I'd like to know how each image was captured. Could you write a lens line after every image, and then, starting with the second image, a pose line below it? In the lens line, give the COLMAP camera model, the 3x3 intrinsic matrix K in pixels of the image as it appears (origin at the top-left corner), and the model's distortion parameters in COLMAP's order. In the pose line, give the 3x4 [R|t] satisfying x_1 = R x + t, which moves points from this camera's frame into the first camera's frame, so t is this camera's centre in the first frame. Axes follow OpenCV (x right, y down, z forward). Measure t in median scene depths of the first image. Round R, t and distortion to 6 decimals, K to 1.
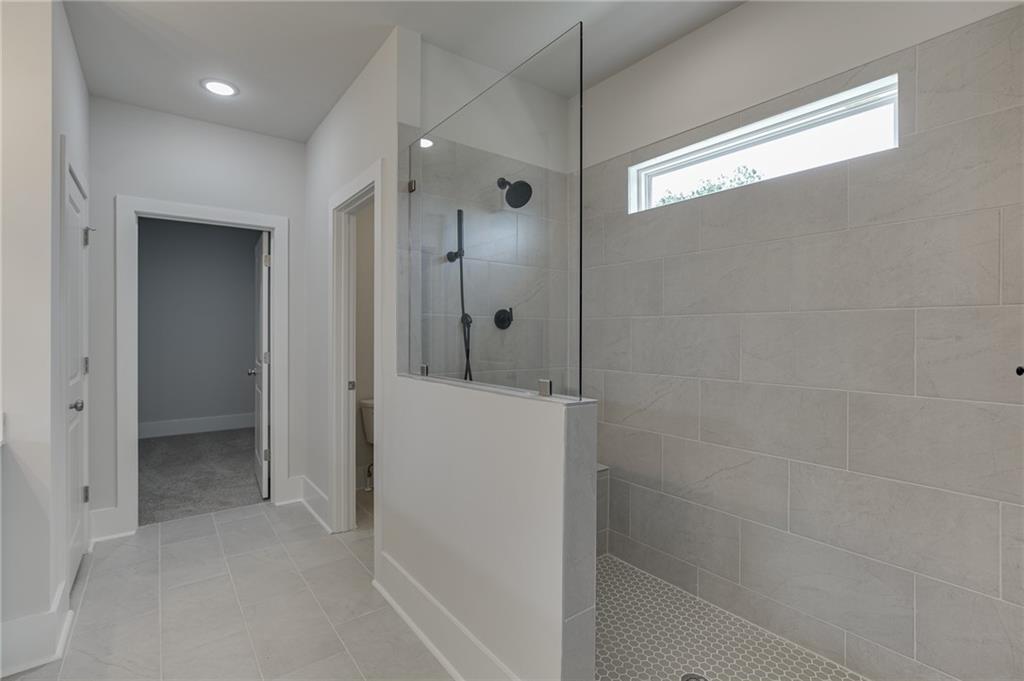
lens RADIAL K [[473.9, 0, 506.6], [0, 473.9, 334.7], [0, 0, 1]] dist [-0.004281, 0.003652]
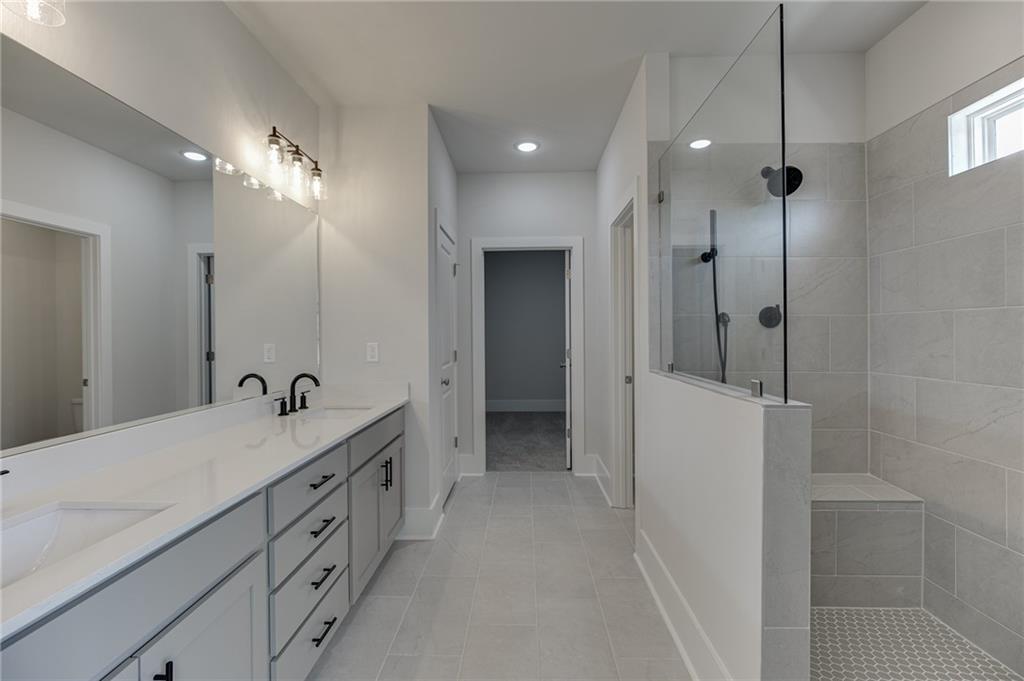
lens RADIAL K [[461.3, 0, 512.9], [0, 461.3, 335.6], [0, 0, 1]] dist [-0.002950, 0.001907]
pose [[0.785701, -0.003606, -0.618595, 0.160120], [0.005717, 0.999983, 0.001432, -0.000284], [0.618579, -0.004662, 0.785708, -0.031981]]
